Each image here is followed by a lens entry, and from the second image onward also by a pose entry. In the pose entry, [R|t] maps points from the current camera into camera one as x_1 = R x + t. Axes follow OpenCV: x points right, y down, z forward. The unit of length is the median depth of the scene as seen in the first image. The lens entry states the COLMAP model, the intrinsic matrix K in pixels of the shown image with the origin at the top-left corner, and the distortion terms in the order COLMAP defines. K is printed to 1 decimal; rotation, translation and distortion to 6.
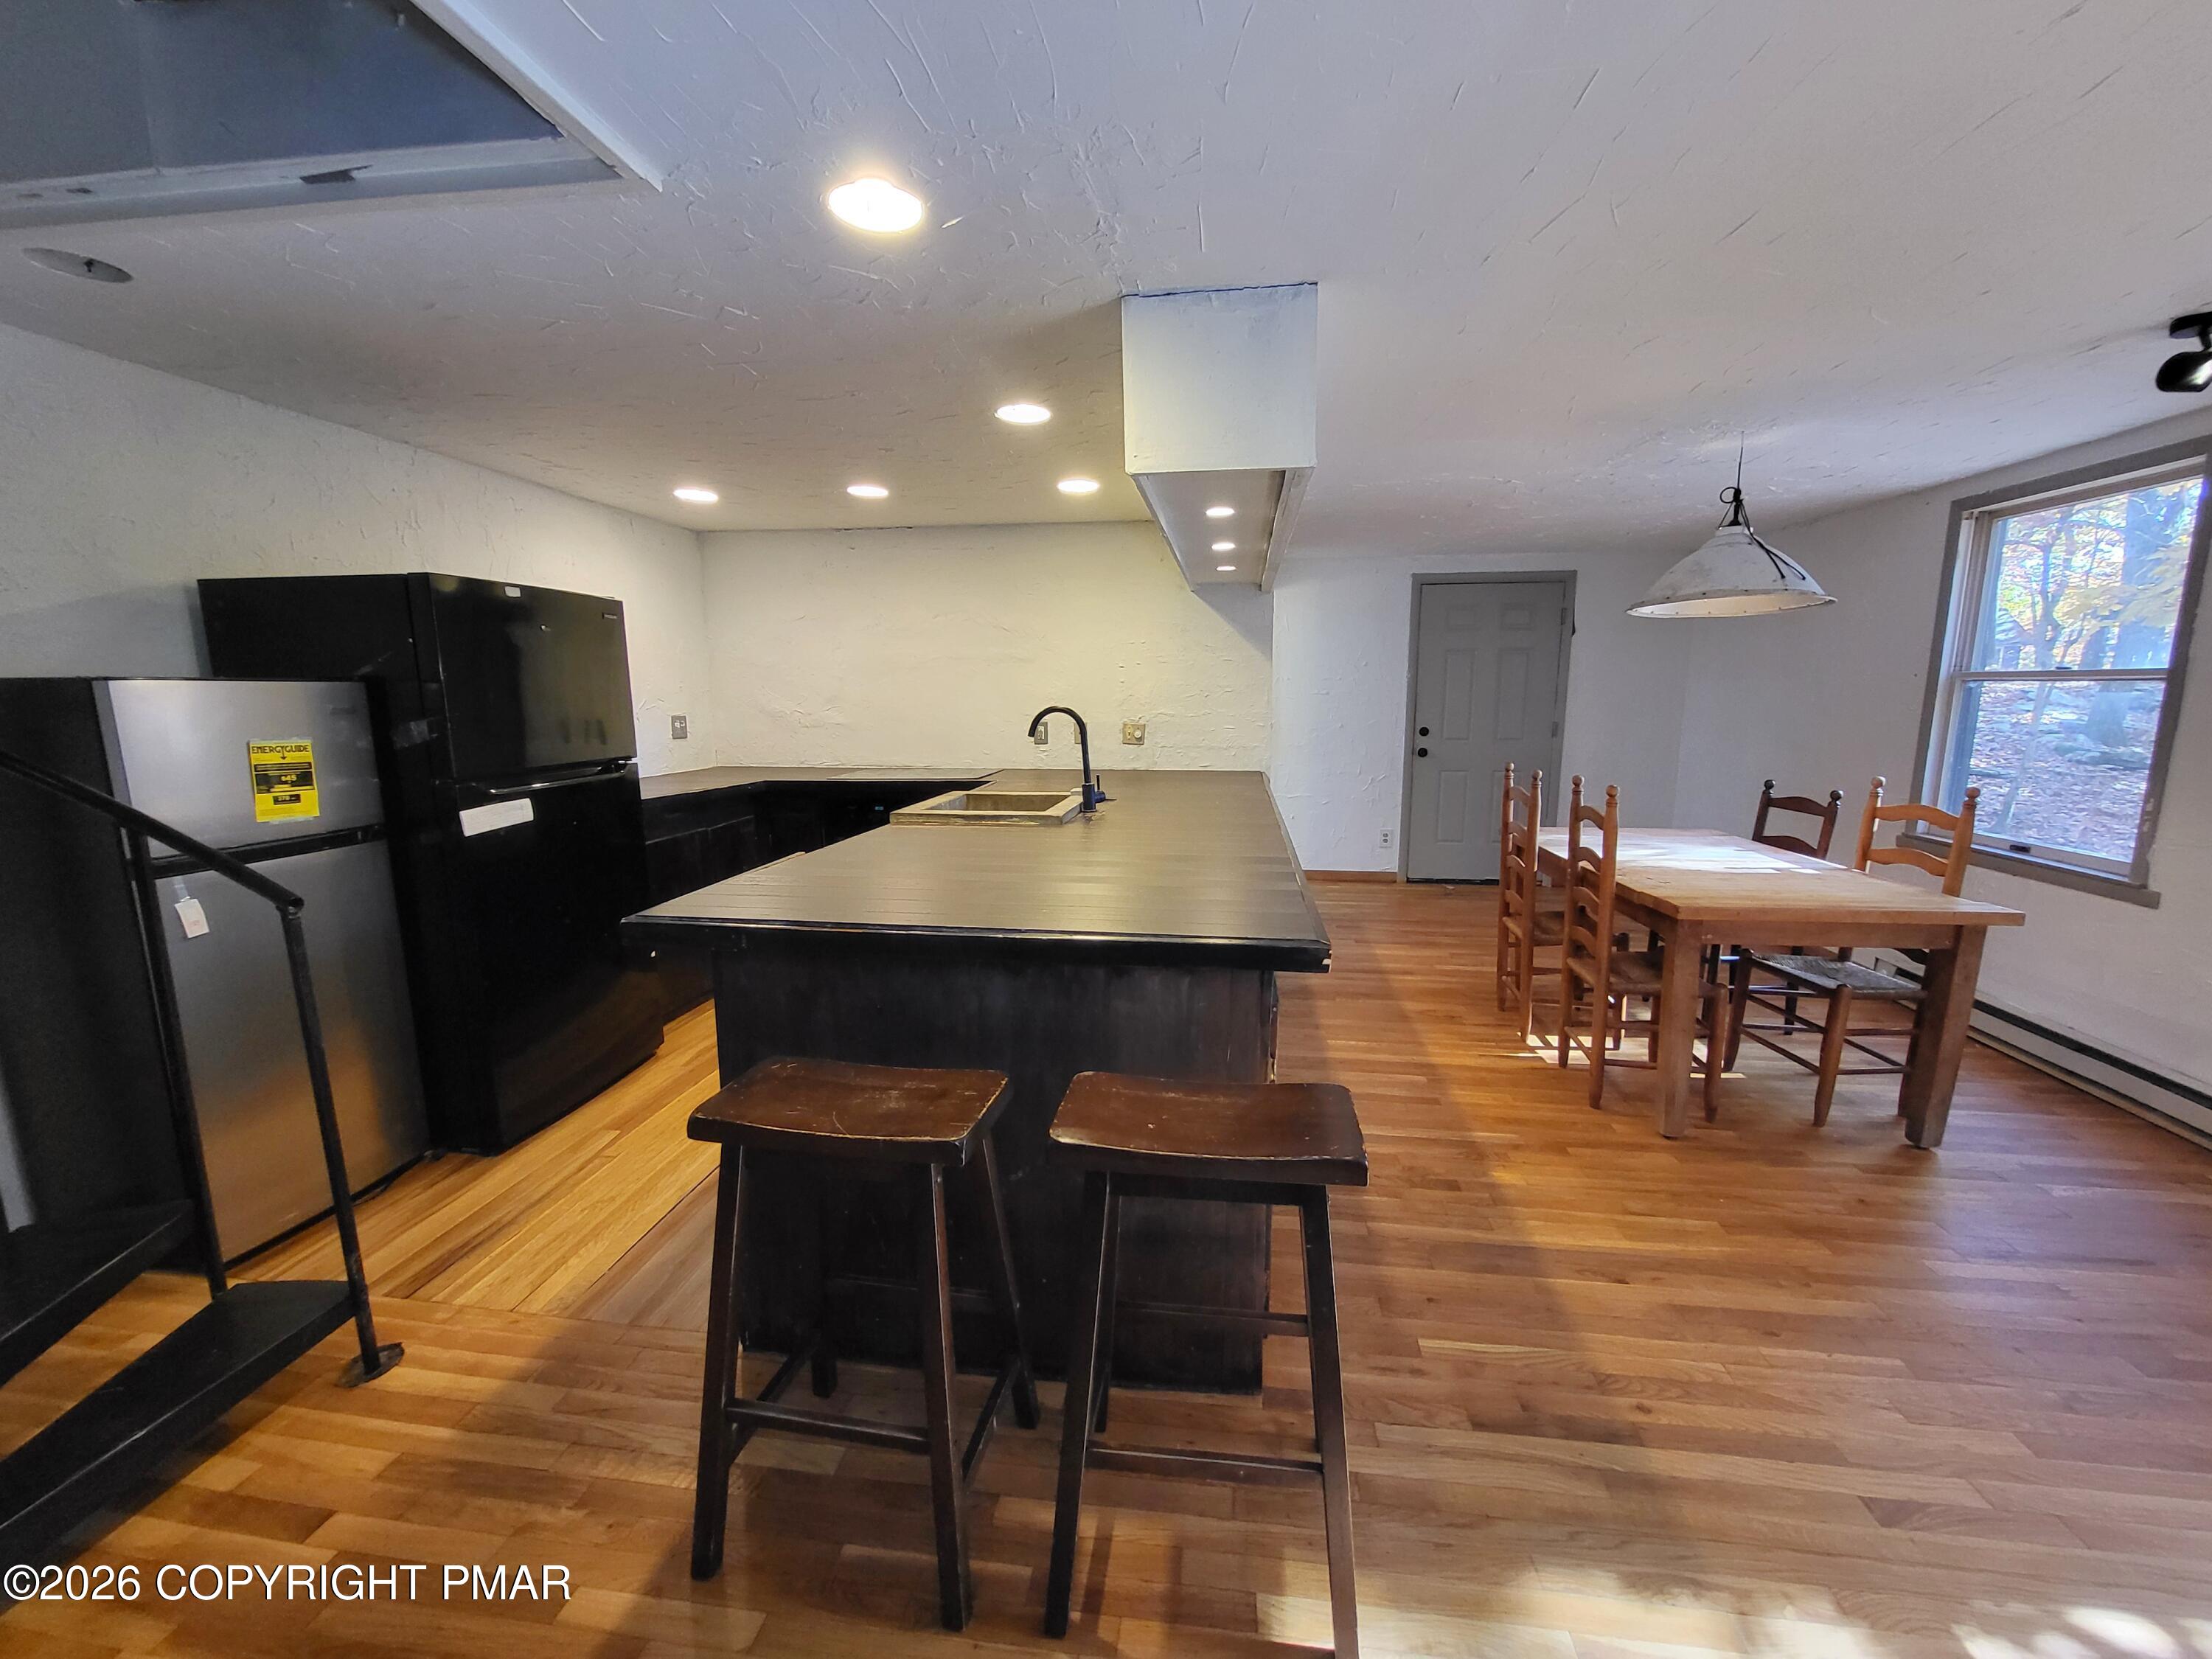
lens RADIAL K [[866.7, 0, 1121.3], [0, 866.7, 831.4], [0, 0, 1]] dist [-0.000855, -0.001193]
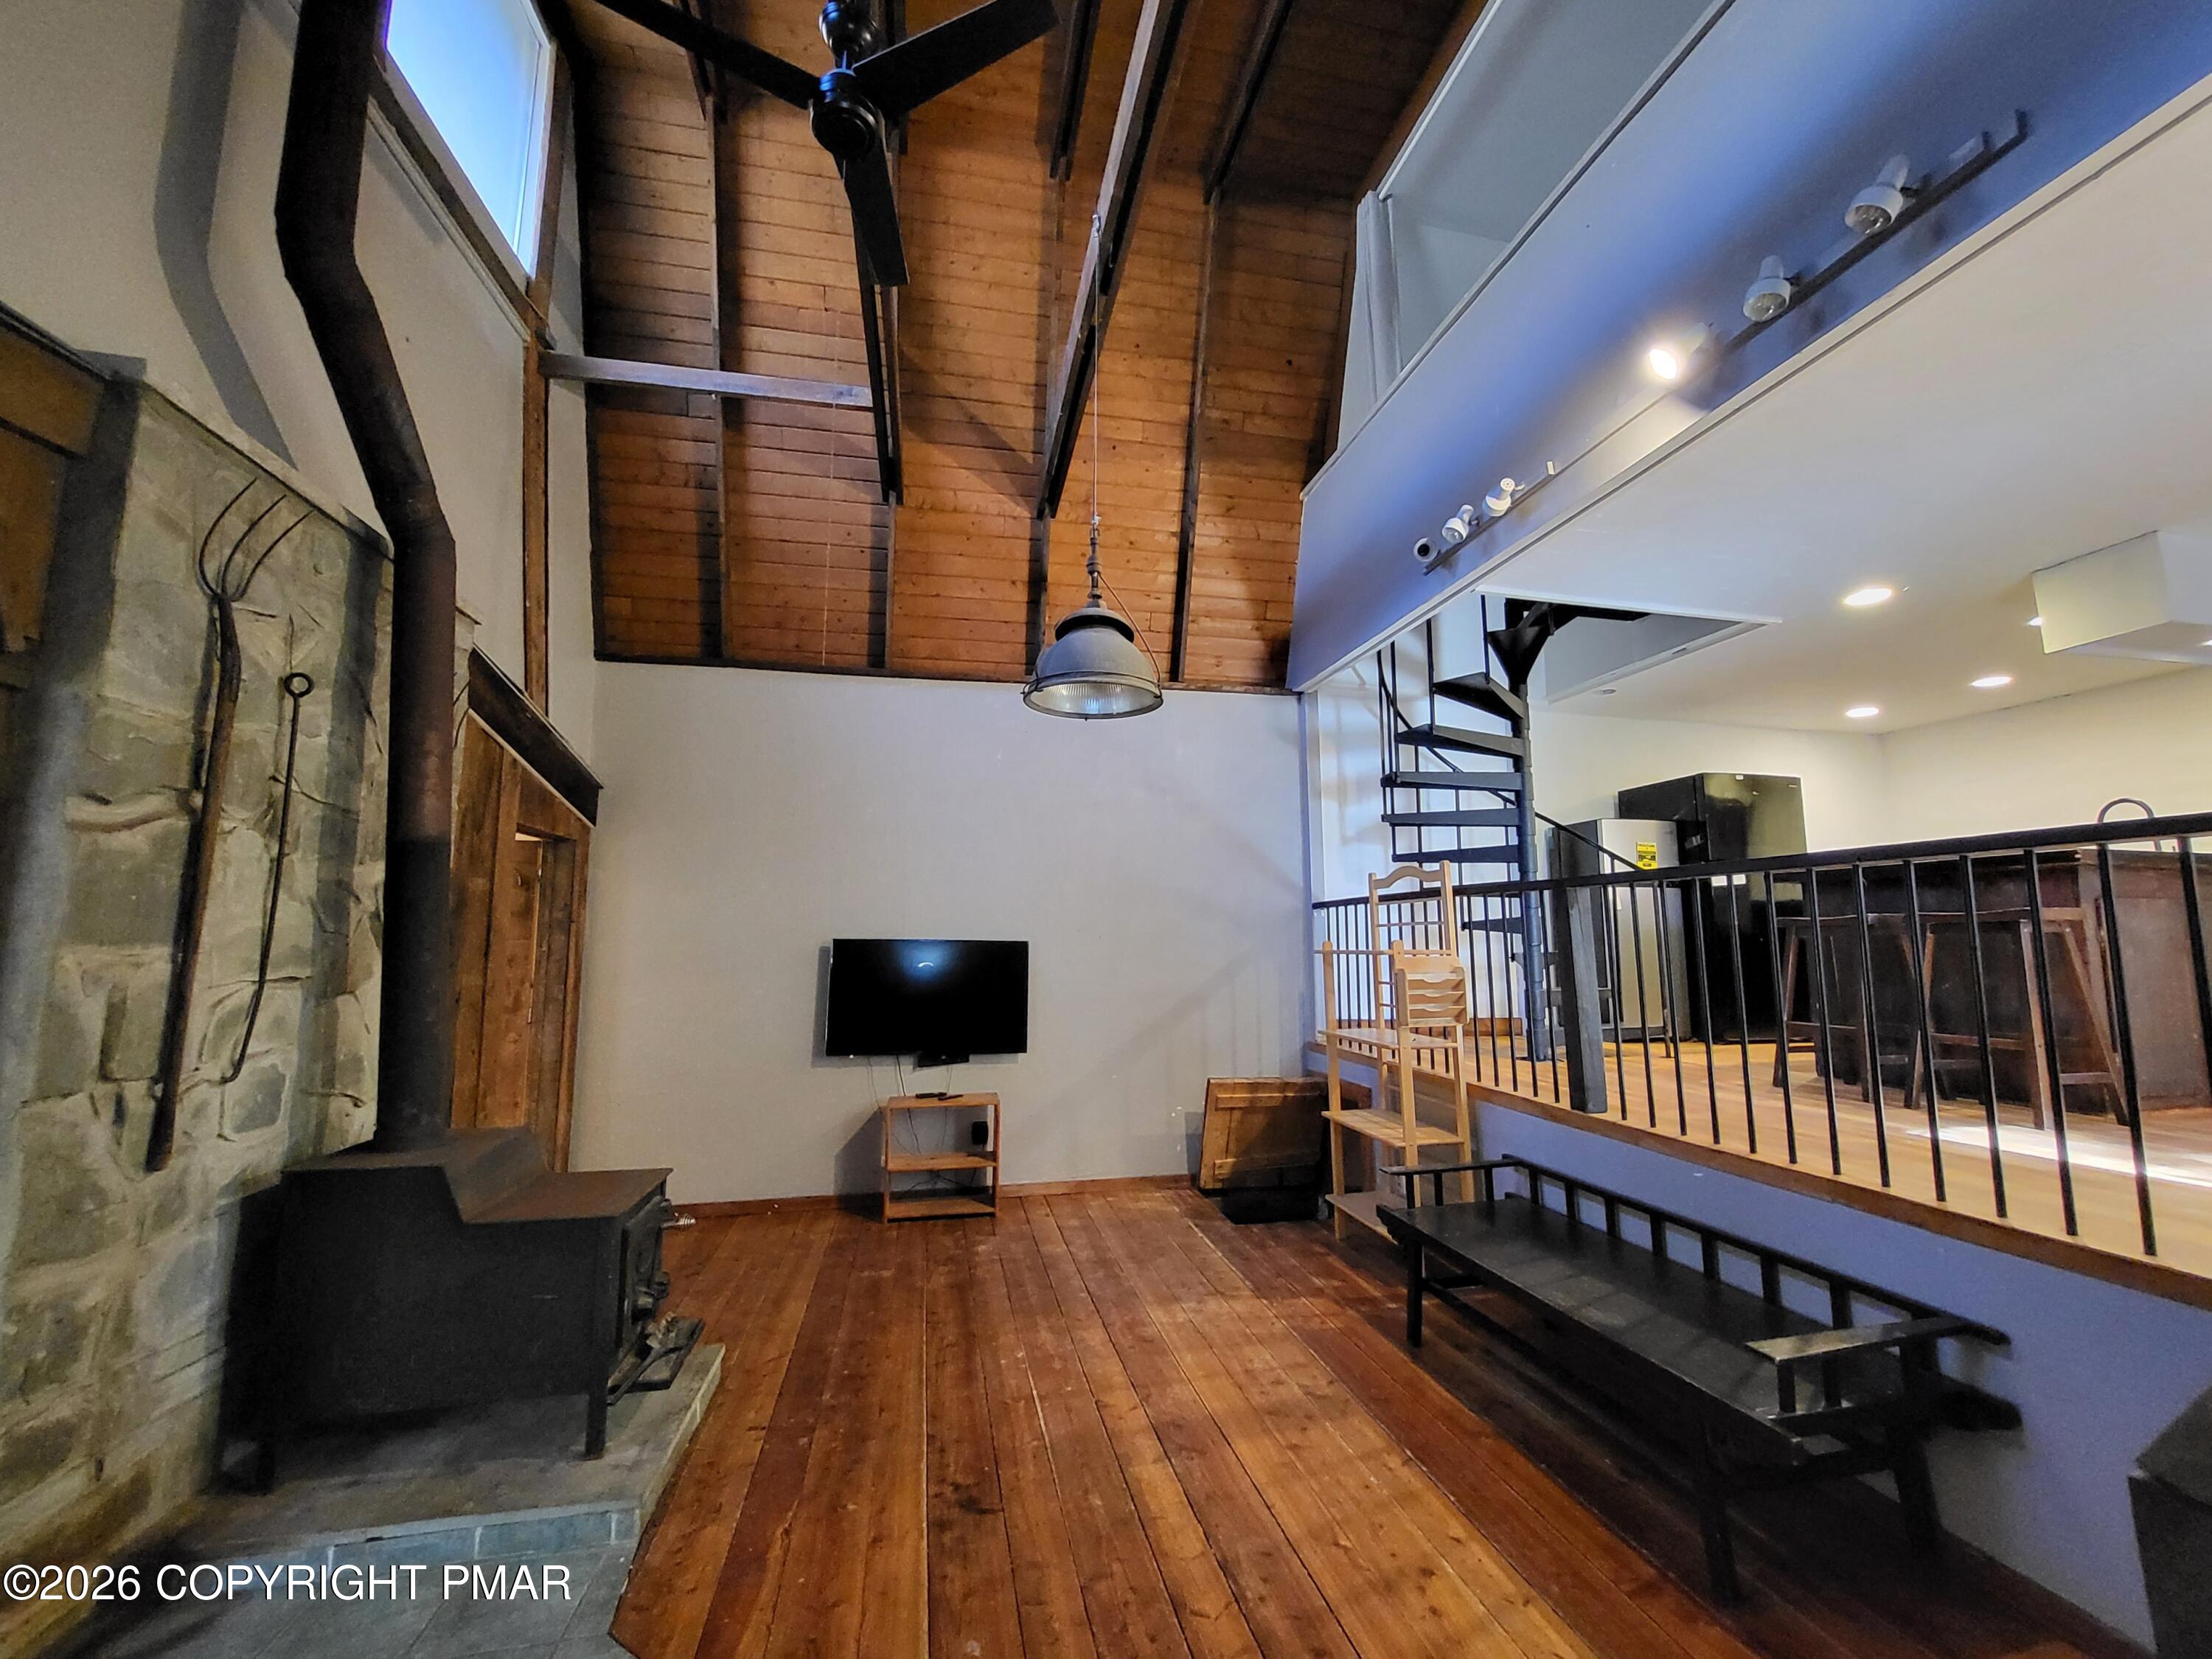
lens RADIAL K [[904.9, 0, 1126.2], [0, 904.9, 829.6], [0, 0, 1]] dist [-0.001205, -0.000260]
pose [[0.335645, -0.113436, -0.935133, 0.796465], [-0.154489, 0.972652, -0.173437, 0.434114], [0.929234, 0.202682, 0.308942, -0.988198]]
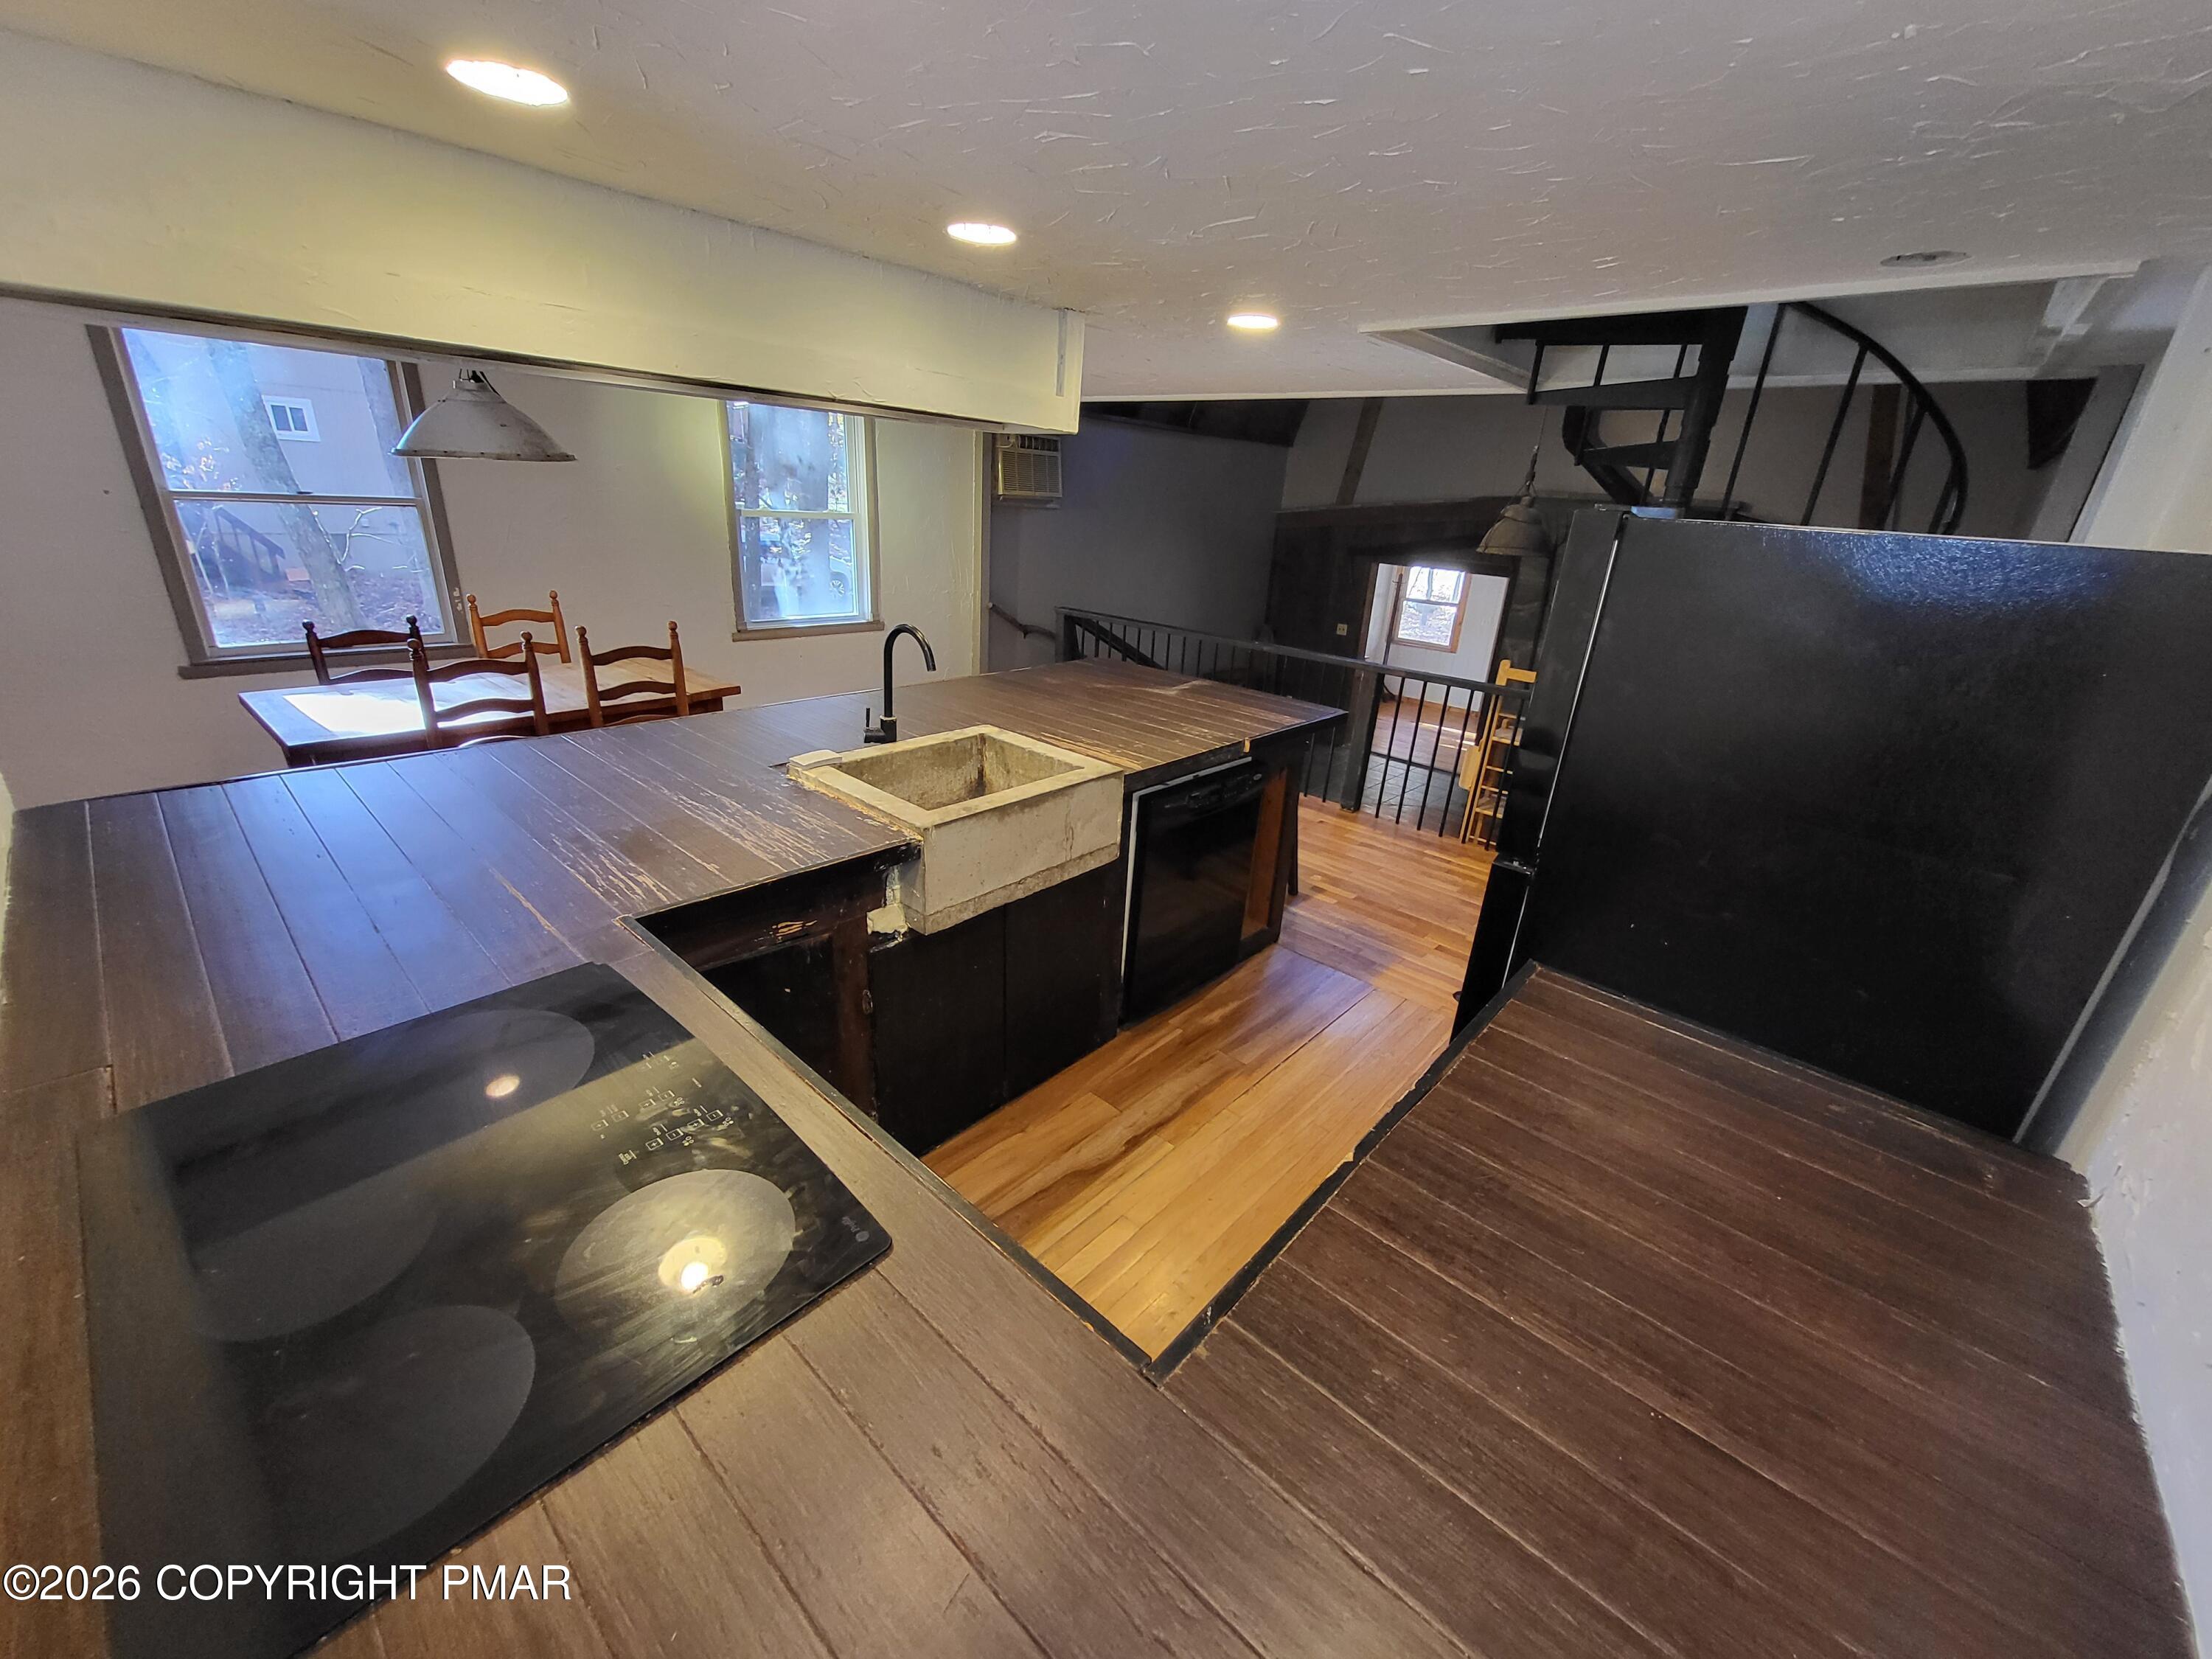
lens RADIAL K [[866.7, 0, 1121.3], [0, 866.7, 831.4], [0, 0, 1]] dist [-0.000855, -0.001193]
pose [[-0.823795, -0.252955, 0.507321, -0.712632], [0.031021, 0.873468, 0.485892, -0.384375], [-0.566038, 0.416013, -0.711712, 1.649639]]
